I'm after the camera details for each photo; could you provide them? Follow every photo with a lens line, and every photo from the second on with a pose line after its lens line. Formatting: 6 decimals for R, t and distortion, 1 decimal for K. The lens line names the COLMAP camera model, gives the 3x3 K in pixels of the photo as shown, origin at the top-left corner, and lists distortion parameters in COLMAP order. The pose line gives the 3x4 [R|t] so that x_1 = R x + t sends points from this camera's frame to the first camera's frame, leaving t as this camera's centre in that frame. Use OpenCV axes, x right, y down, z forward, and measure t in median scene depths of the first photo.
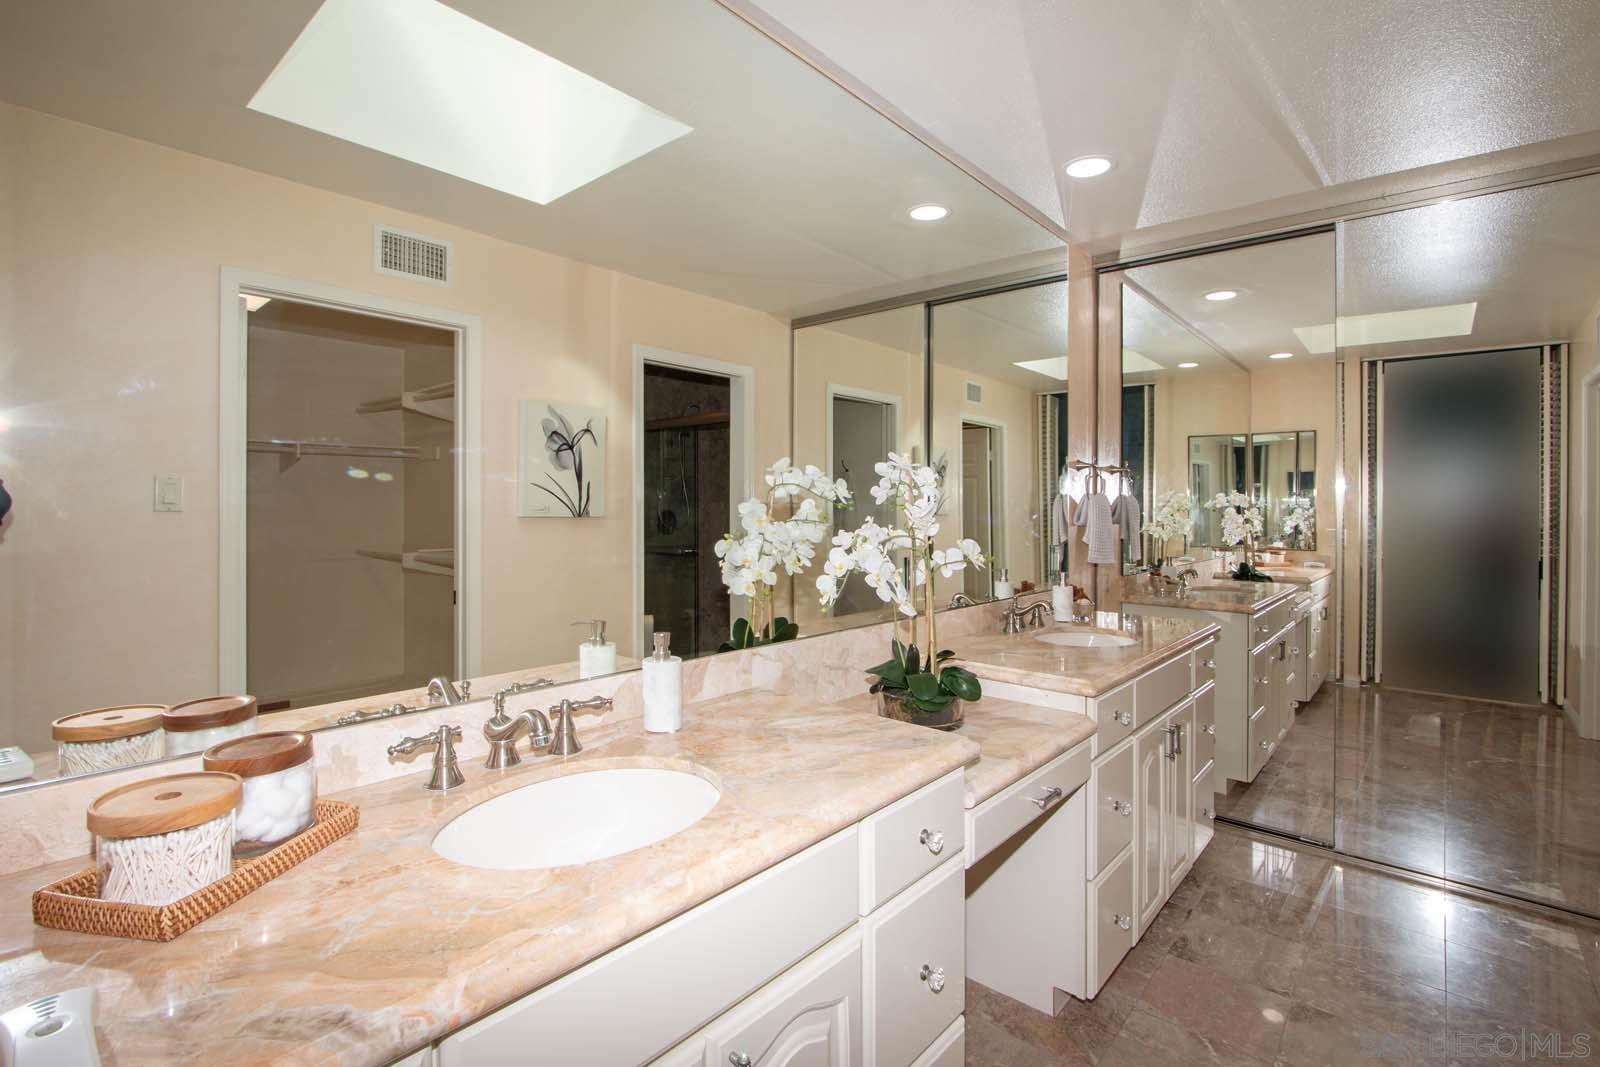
lens RADIAL K [[742.1, 0, 801.0], [0, 742.1, 500.0], [0, 0, 1]] dist [-0.010080, 0.001258]
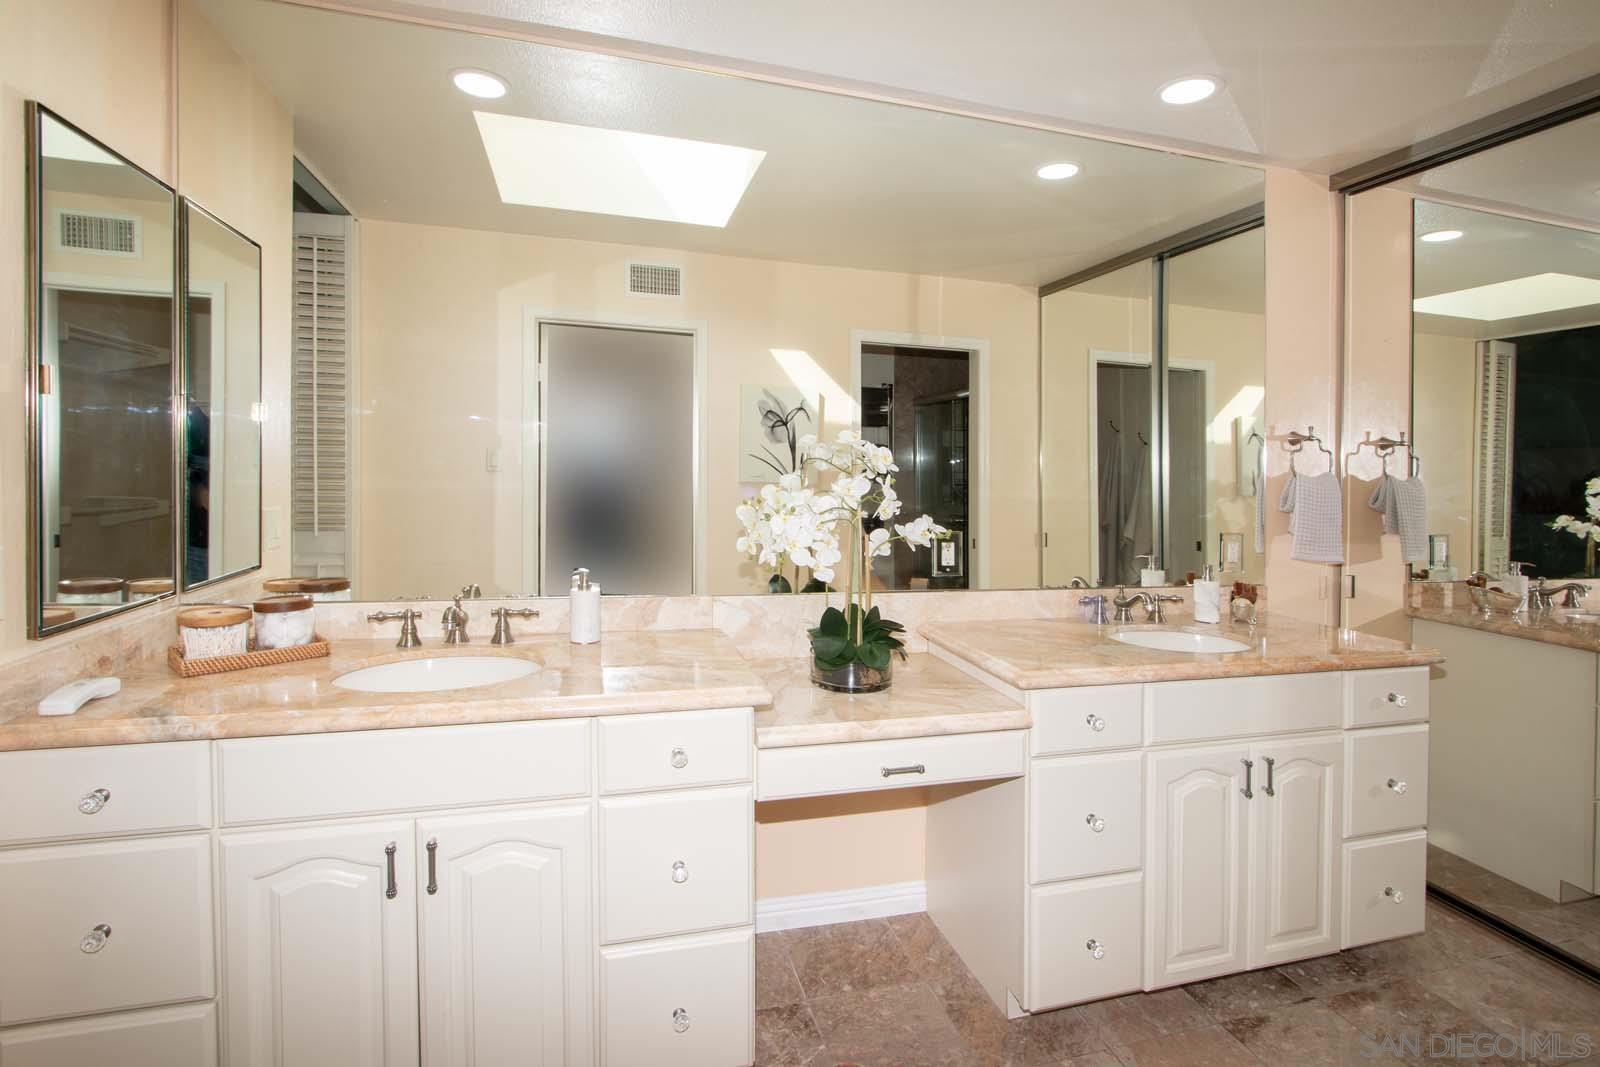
lens RADIAL K [[742.1, 0, 819.7], [0, 742.1, 476.8], [0, 0, 1]] dist [-0.010080, 0.001258]
pose [[0.850561, 0.024807, -0.525290, 0.362287], [-0.019381, 0.999687, 0.015828, -0.007433], [0.525519, -0.003282, 0.850776, 0.035074]]
